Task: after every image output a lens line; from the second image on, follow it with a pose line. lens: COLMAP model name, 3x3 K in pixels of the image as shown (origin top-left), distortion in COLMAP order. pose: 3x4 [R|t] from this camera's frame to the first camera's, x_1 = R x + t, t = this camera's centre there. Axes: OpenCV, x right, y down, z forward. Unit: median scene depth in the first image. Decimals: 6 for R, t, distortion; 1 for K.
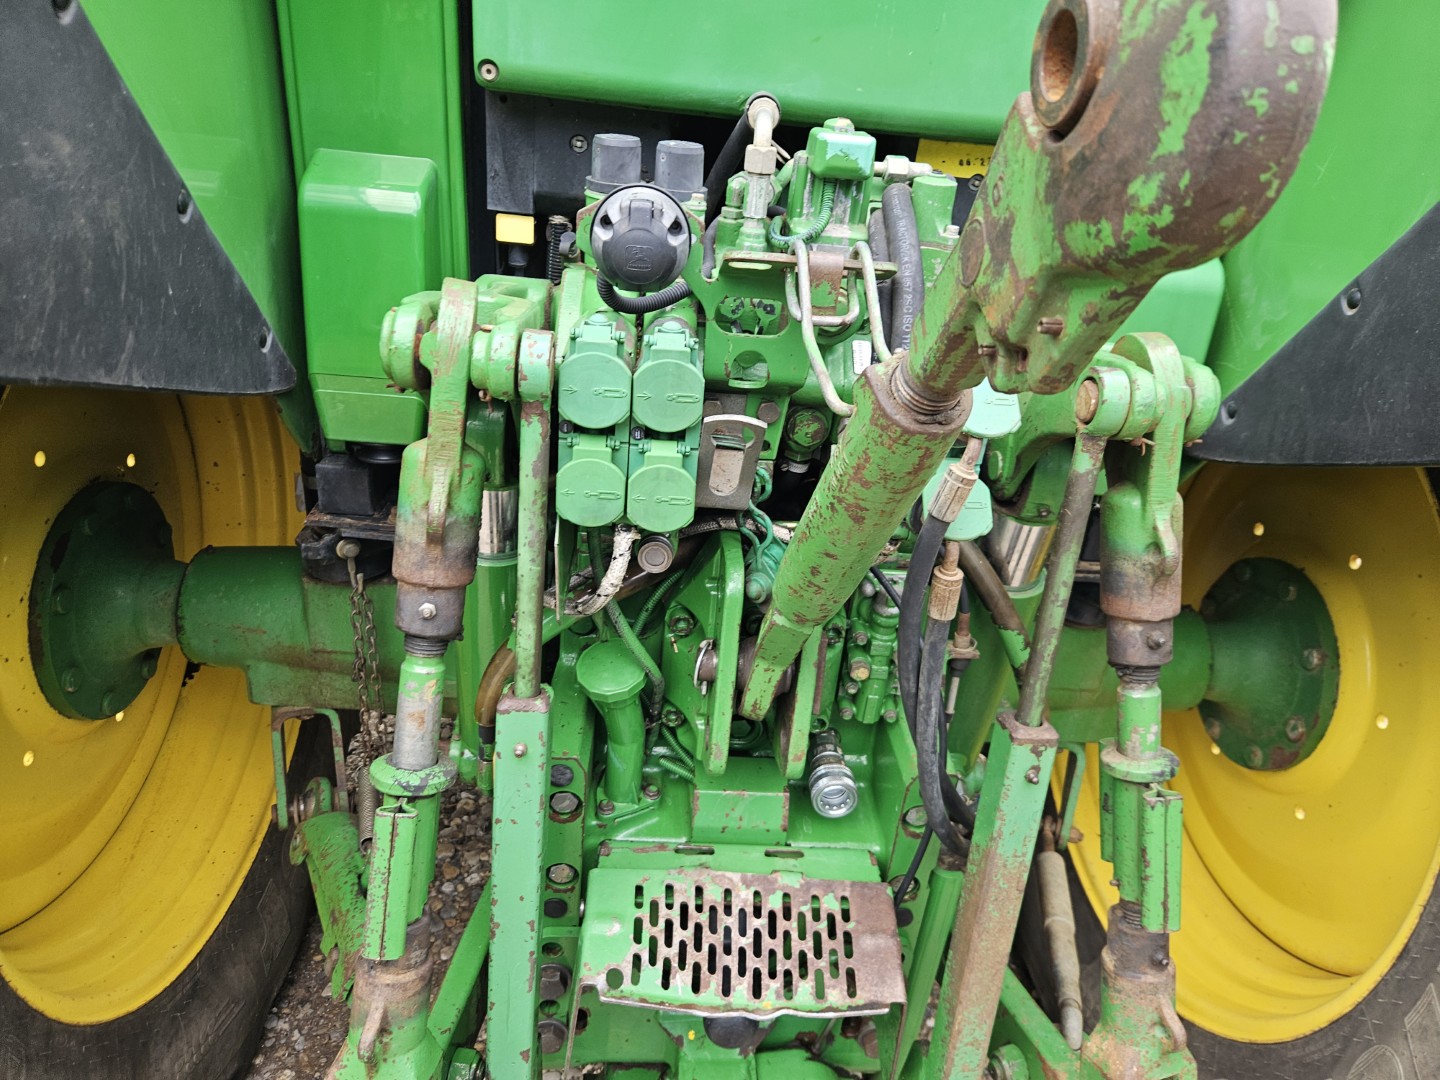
lens RADIAL K [[963.2, 0, 729.1], [0, 963.2, 522.3], [0, 0, 1]] dist [0.059152, -0.055125]
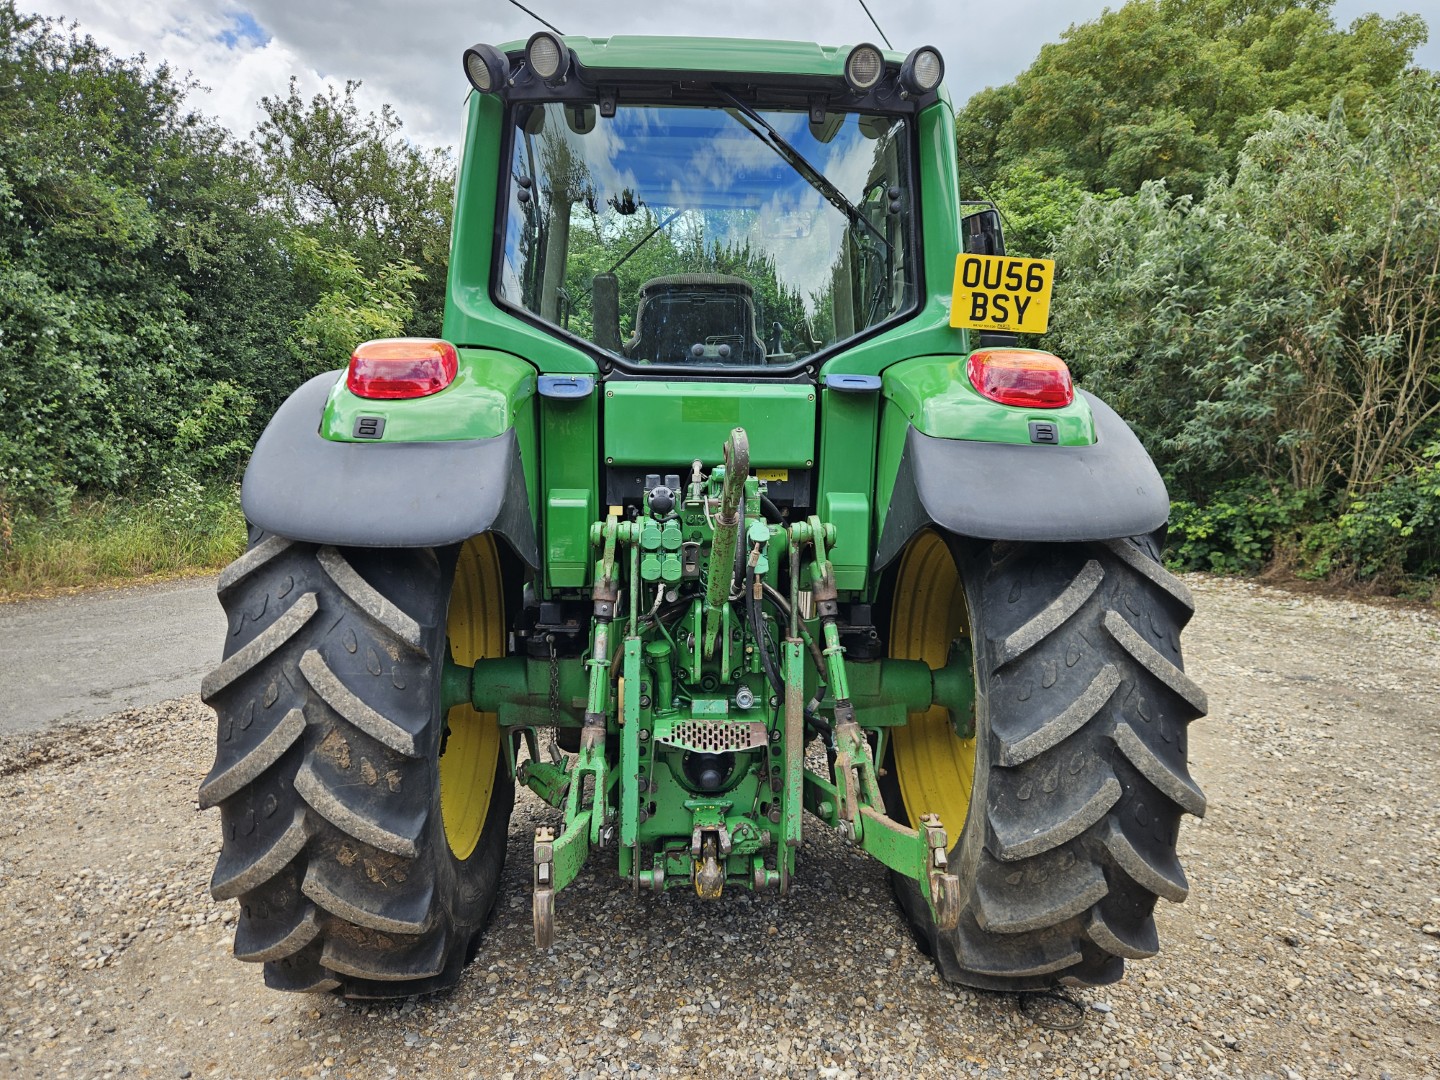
lens RADIAL K [[957.6, 0, 730.4], [0, 957.6, 522.1], [0, 0, 1]] dist [0.073261, -0.060662]
pose [[0.996566, -0.082724, -0.003625, 0.128316], [0.076594, 0.937588, -0.339208, 0.771005], [0.031460, 0.337766, 0.940704, -1.760215]]
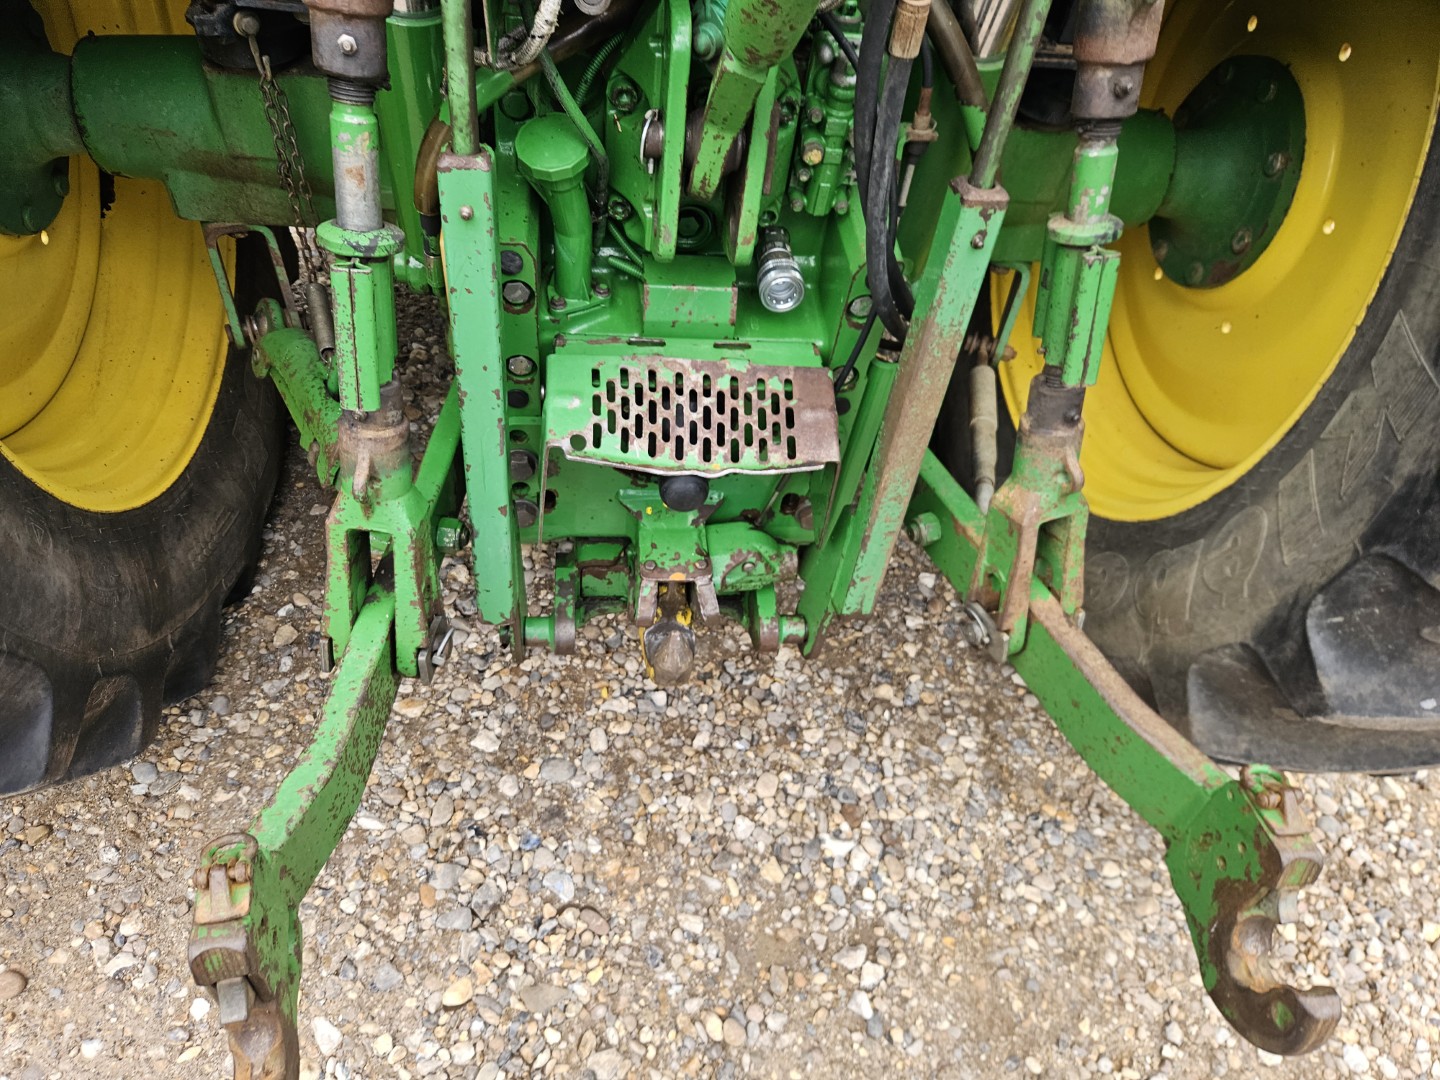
lens RADIAL K [[967.1, 0, 704.3], [0, 967.1, 547.7], [0, 0, 1]] dist [0.062528, -0.059725]
pose [[0.999502, -0.018109, 0.025842, -0.004616], [0.005501, 0.906394, 0.422398, 0.103591], [-0.031072, -0.422045, 0.906042, -0.042873]]
